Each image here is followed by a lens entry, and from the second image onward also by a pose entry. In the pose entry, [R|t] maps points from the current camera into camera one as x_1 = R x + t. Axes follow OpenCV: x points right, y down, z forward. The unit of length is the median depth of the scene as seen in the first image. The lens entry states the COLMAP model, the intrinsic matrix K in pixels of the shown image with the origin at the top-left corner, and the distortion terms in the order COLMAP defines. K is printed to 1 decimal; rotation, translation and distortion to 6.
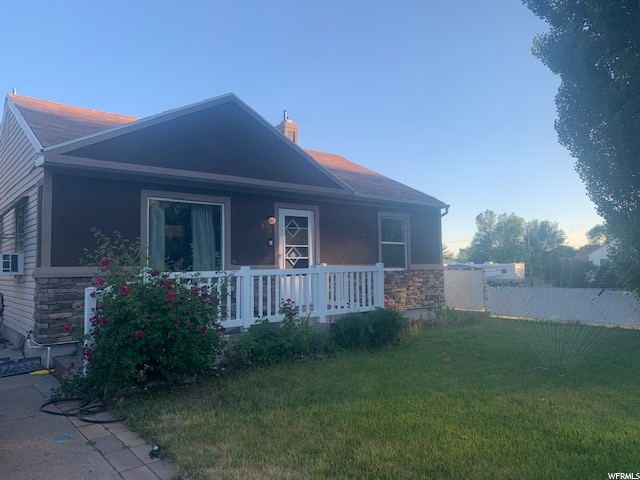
lens RADIAL K [[483.2, 0, 320.0], [0, 483.2, 240.0], [0, 0, 1]] dist [0.116798, -0.001176]
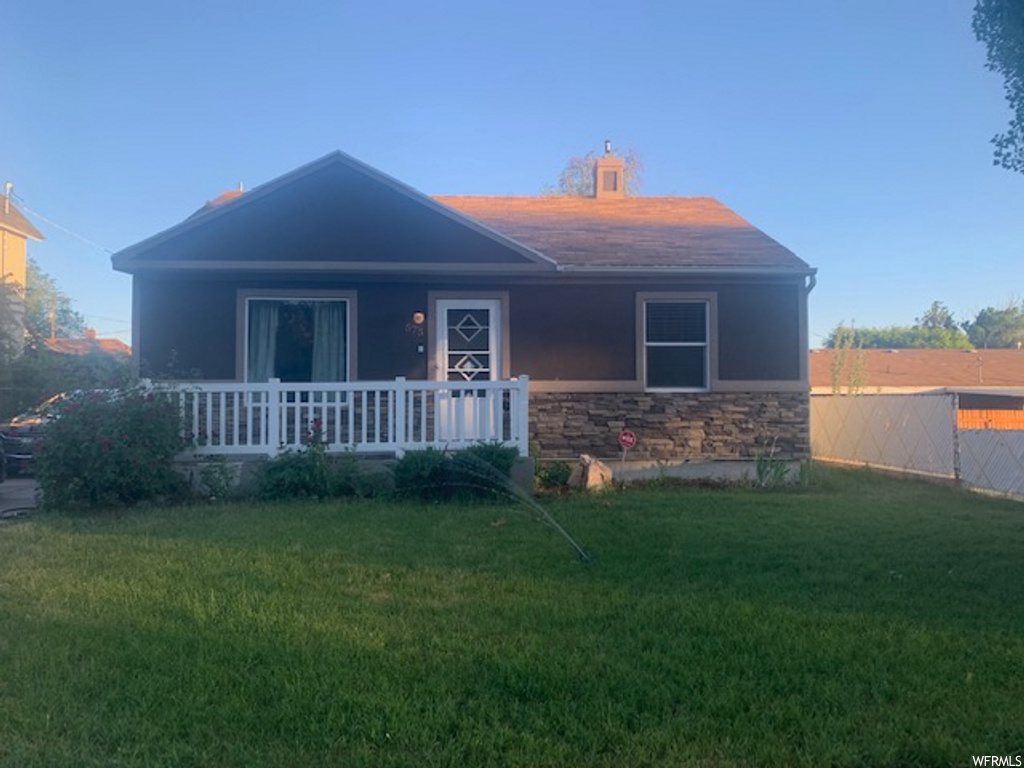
lens RADIAL K [[773.1, 0, 512.0], [0, 773.1, 384.0], [0, 0, 1]] dist [0.116798, -0.001176]
pose [[0.802843, 0.008181, -0.596134, 0.646813], [0.022593, 0.998770, 0.044134, 0.009409], [0.595762, -0.048902, 0.801671, 0.150371]]
